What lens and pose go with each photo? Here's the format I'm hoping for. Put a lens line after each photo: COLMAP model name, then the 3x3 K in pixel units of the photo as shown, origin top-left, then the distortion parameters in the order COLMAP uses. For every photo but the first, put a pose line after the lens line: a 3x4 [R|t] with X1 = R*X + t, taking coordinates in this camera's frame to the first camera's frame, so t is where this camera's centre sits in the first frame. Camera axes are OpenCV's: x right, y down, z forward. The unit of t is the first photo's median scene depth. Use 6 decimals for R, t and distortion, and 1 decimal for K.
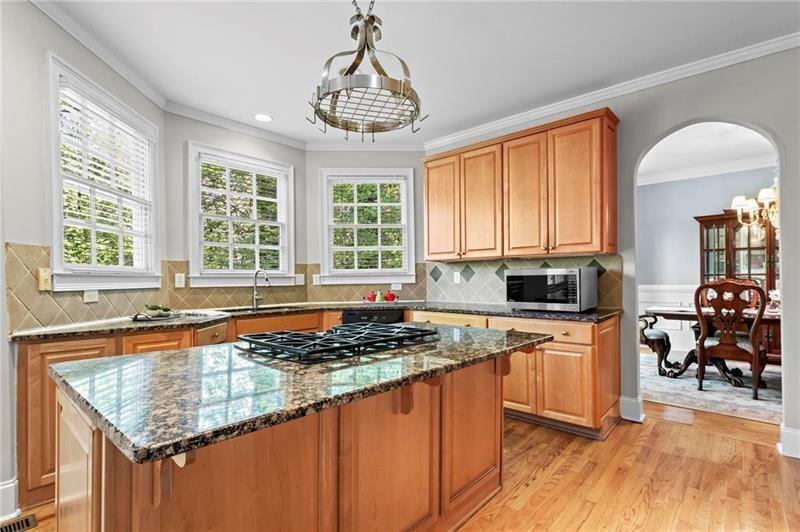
lens RADIAL K [[389.9, 0, 393.8], [0, 389.9, 272.6], [0, 0, 1]] dist [0.001945, 0.000940]
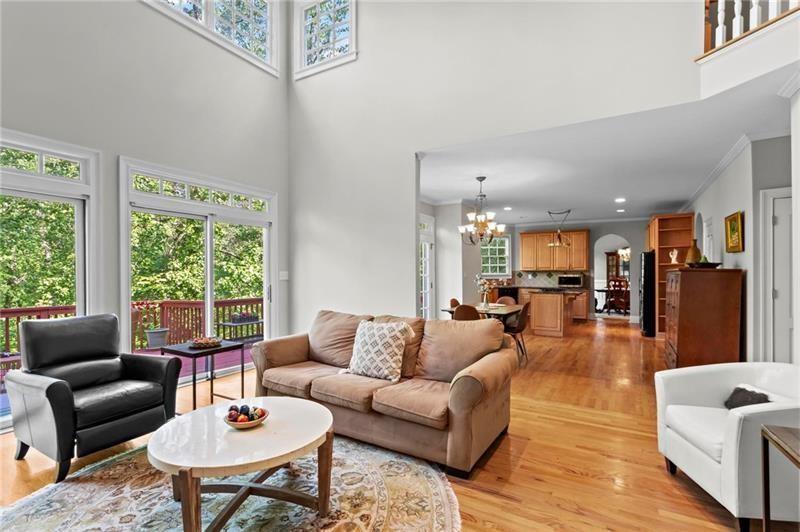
lens RADIAL K [[389.9, 0, 402.8], [0, 389.9, 268.4], [0, 0, 1]] dist [0.001945, 0.000940]
pose [[0.975325, 0.007859, 0.220634, -1.250034], [-0.008610, 0.999960, 0.002442, -0.043214], [-0.220606, -0.004281, 0.975354, -1.378001]]
